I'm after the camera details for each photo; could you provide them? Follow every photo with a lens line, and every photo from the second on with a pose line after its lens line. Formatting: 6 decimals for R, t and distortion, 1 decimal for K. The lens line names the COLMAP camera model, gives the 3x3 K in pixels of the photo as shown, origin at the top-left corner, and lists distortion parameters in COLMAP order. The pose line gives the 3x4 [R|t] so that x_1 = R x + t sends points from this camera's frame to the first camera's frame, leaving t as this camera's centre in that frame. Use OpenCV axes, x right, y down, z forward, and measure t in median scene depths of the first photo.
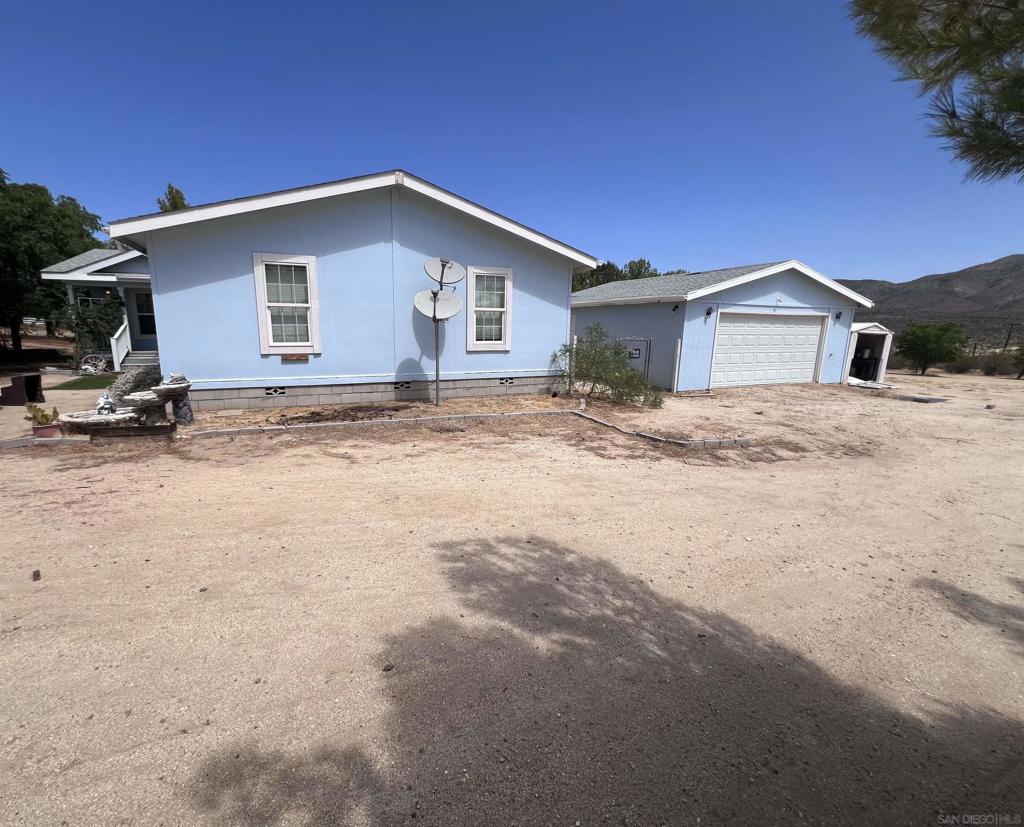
lens RADIAL K [[474.8, 0, 509.3], [0, 474.8, 416.8], [0, 0, 1]] dist [-0.008650, 0.000461]
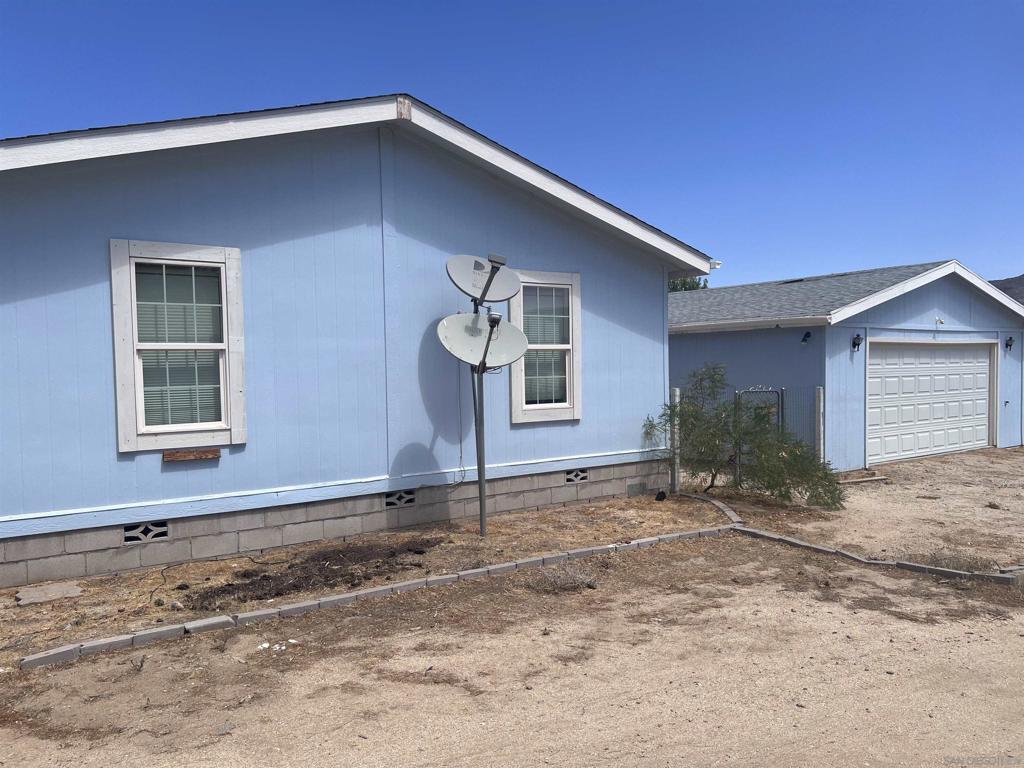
lens RADIAL K [[792.5, 0, 515.3], [0, 792.5, 387.0], [0, 0, 1]] dist [0.055671, -0.066503]
pose [[0.970368, -0.031682, 0.239547, -0.325155], [0.069128, 0.986331, -0.149575, -0.050934], [-0.231534, 0.161703, 0.959294, 0.155235]]
